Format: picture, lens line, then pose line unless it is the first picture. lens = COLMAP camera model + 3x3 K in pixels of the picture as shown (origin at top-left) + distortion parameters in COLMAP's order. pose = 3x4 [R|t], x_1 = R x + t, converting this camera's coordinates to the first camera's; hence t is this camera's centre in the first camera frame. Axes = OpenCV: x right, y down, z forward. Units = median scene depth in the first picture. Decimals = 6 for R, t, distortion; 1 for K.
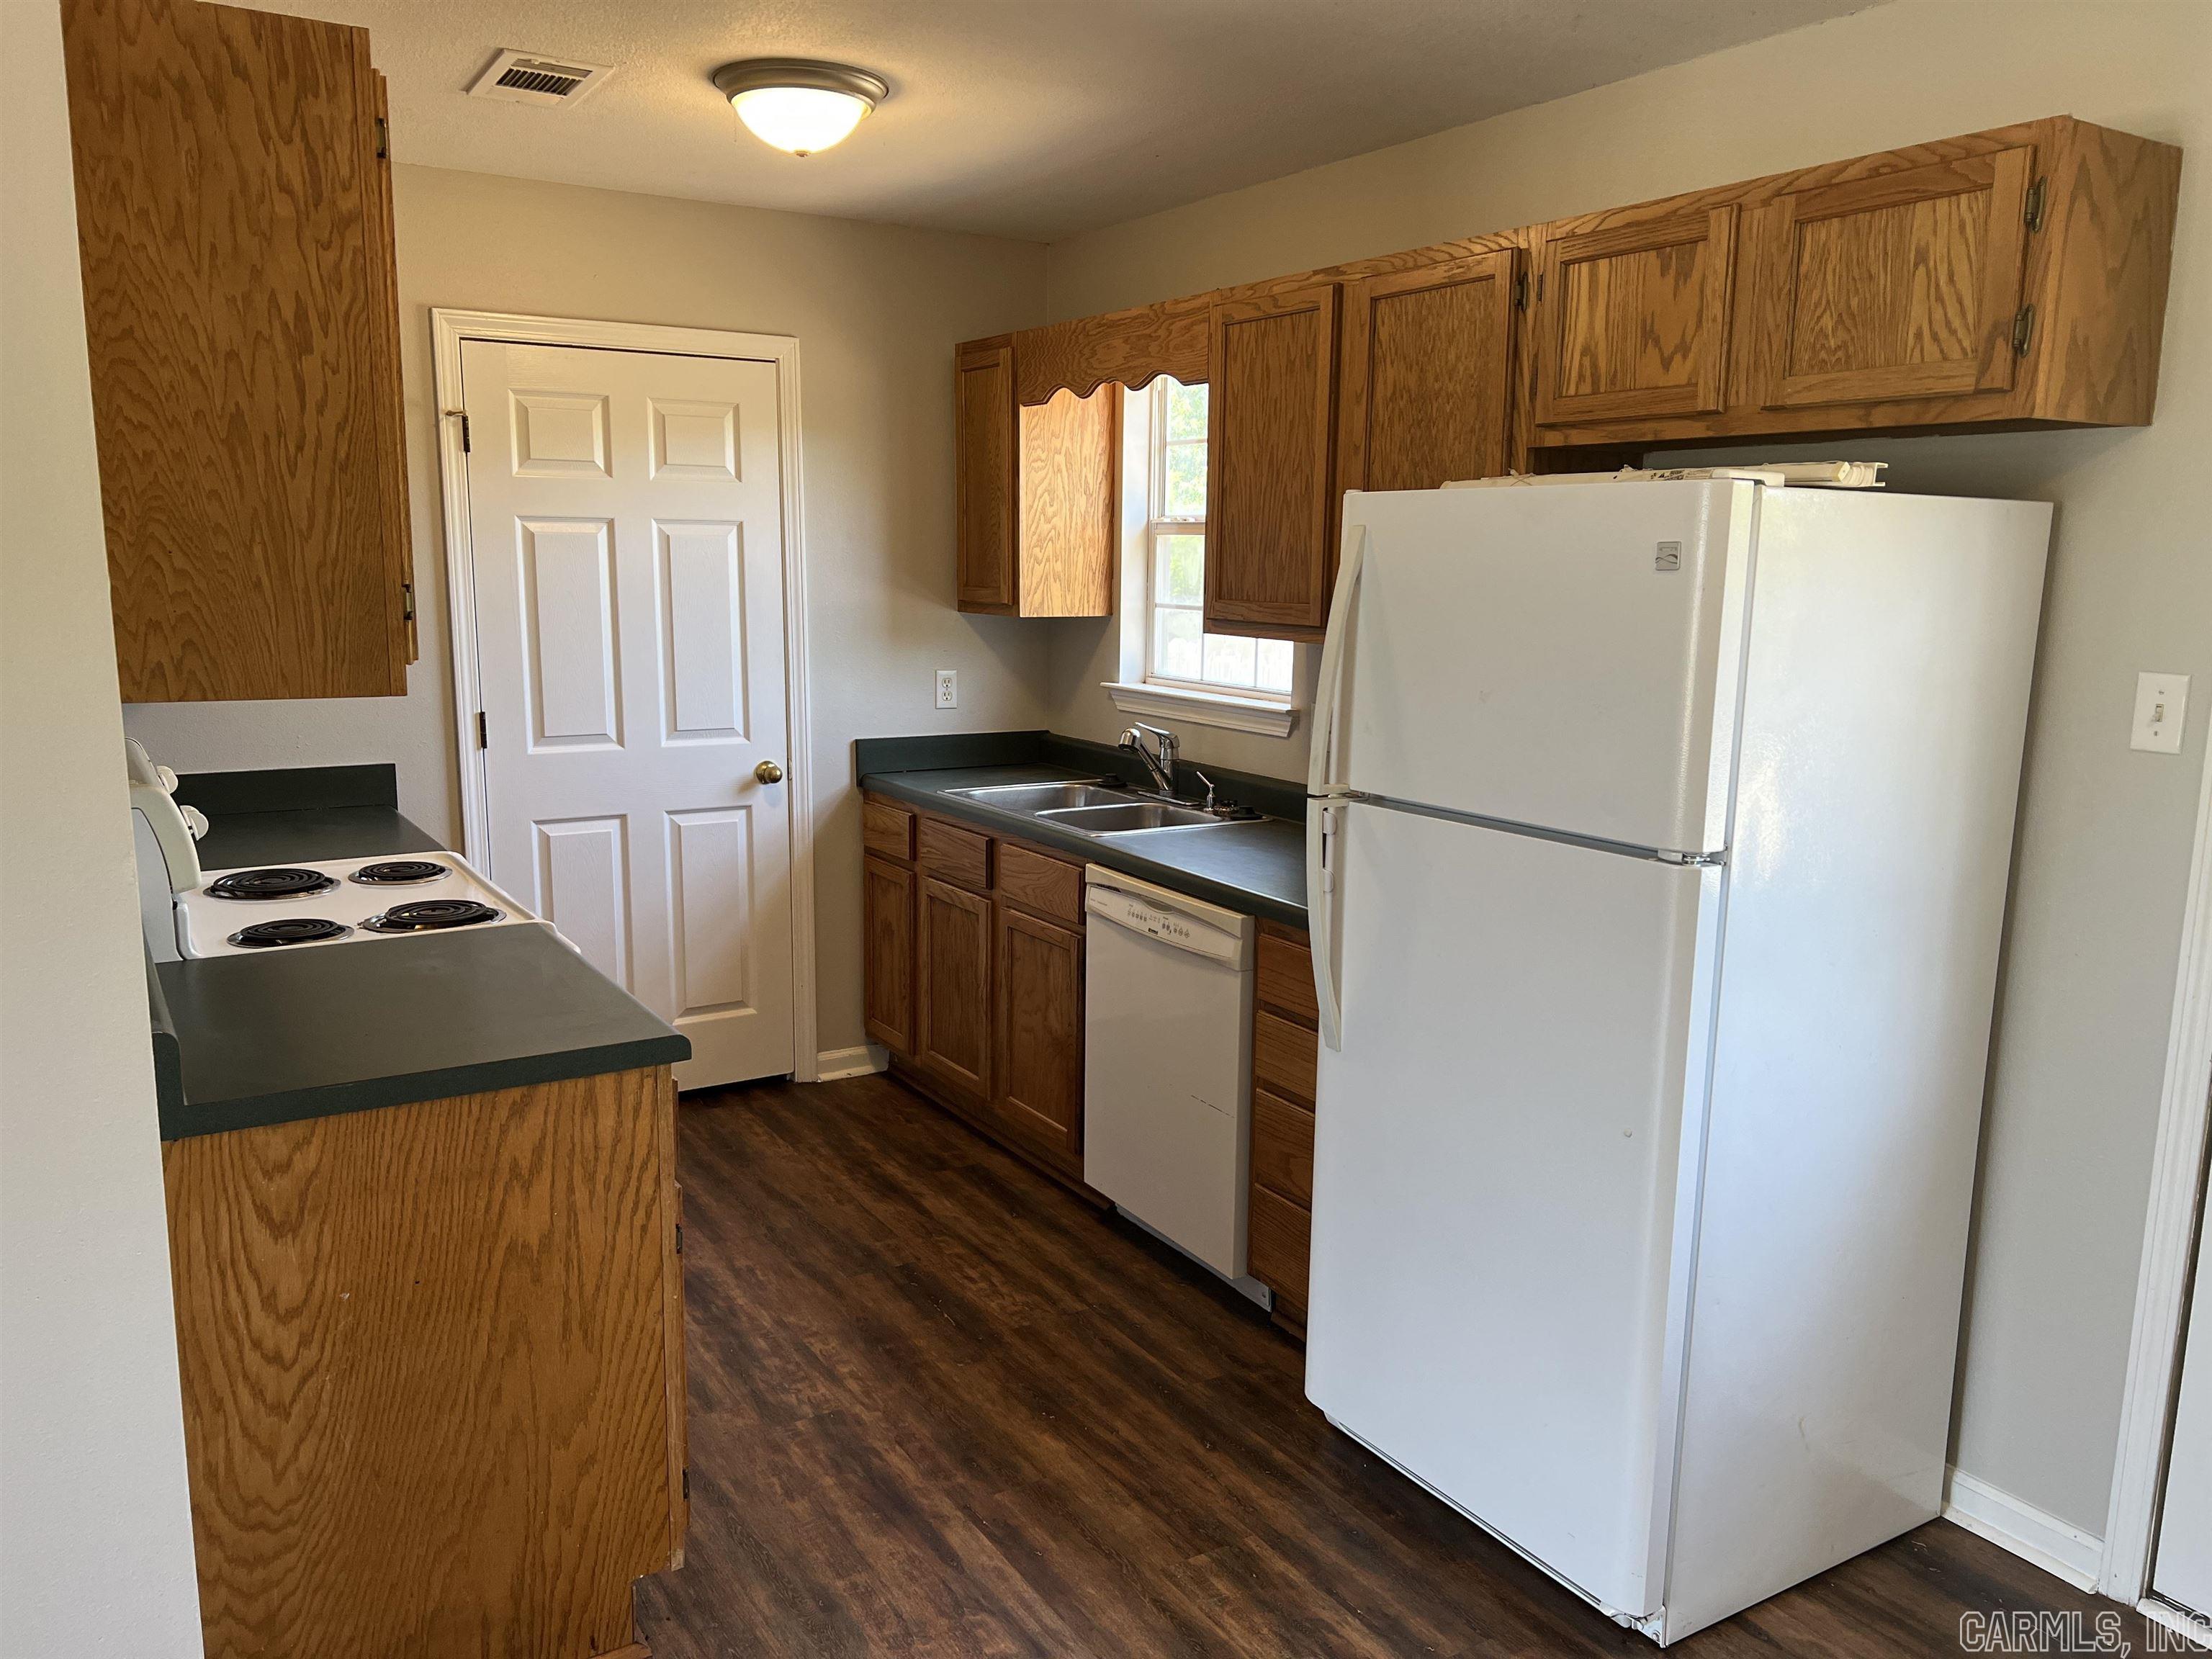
lens RADIAL K [[1645.7, 0, 1121.5], [0, 1645.7, 840.7], [0, 0, 1]] dist [0.054731, -0.059061]
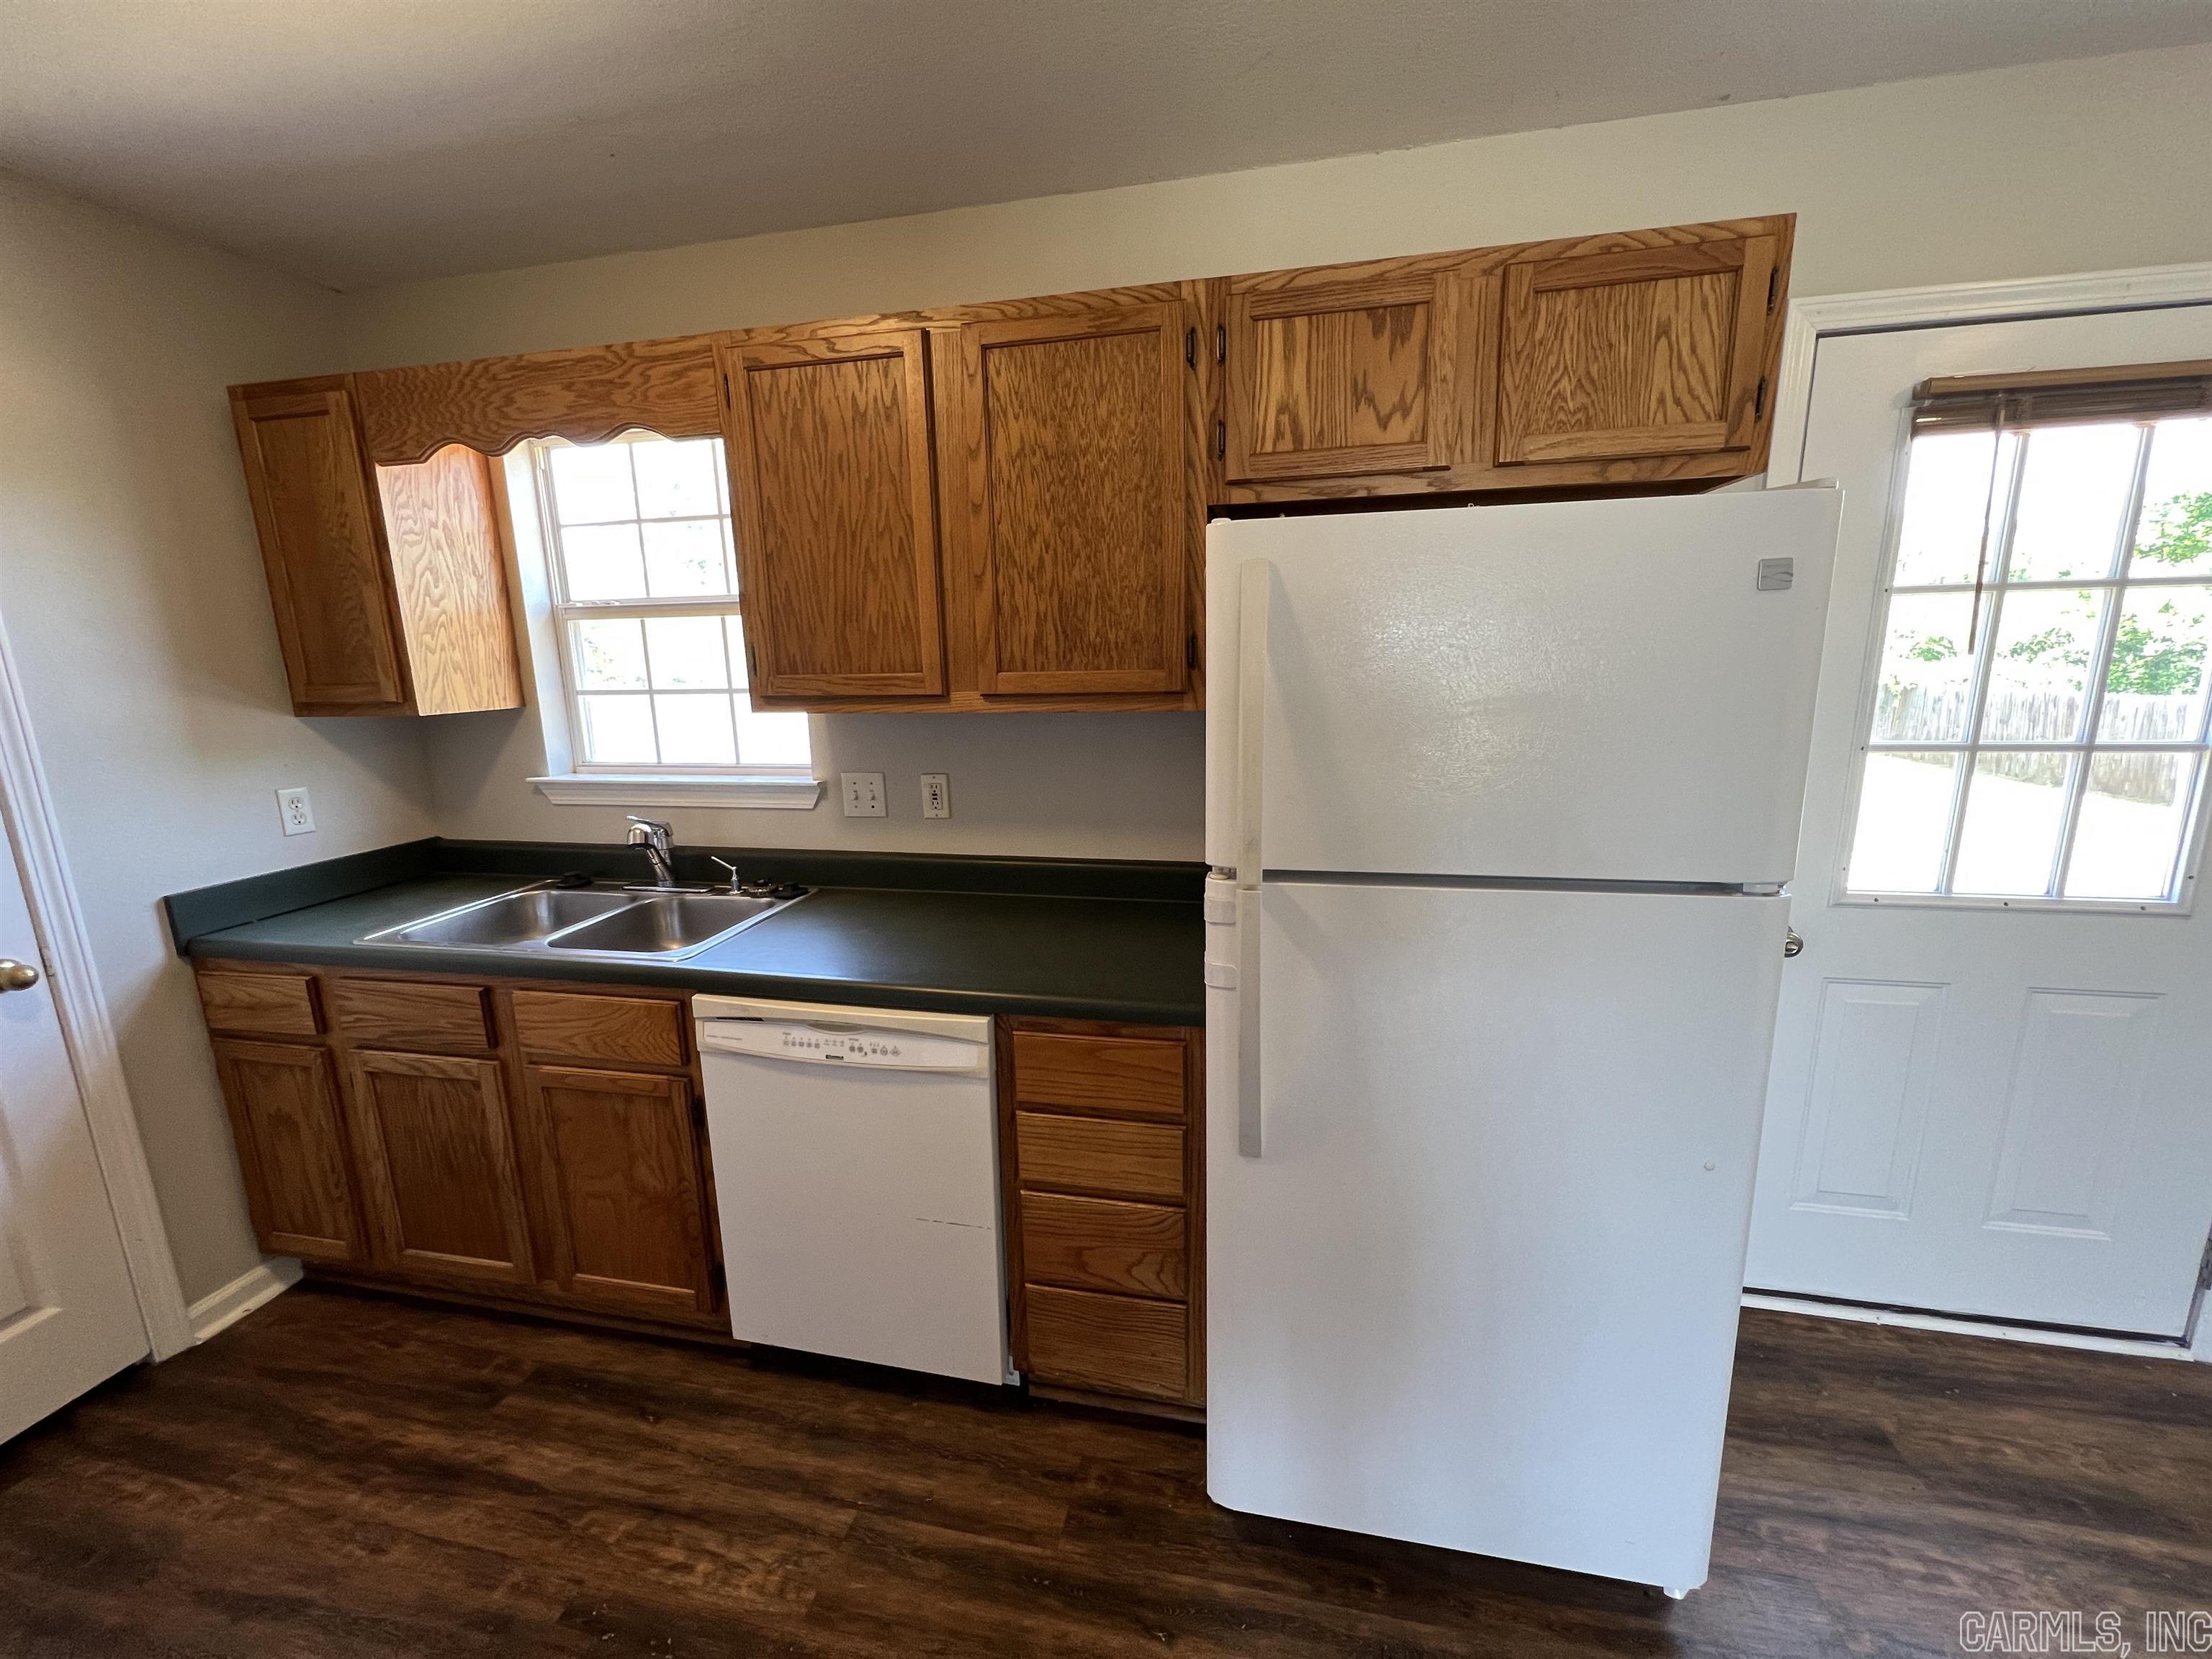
lens RADIAL K [[890.6, 0, 1104.2], [0, 890.6, 820.6], [0, 0, 1]] dist [0.002931, -0.000638]
pose [[0.703551, -0.171236, 0.689706, -0.170404], [0.159099, 0.983854, 0.081973, -0.077917], [-0.692606, 0.052059, 0.719435, 0.513306]]
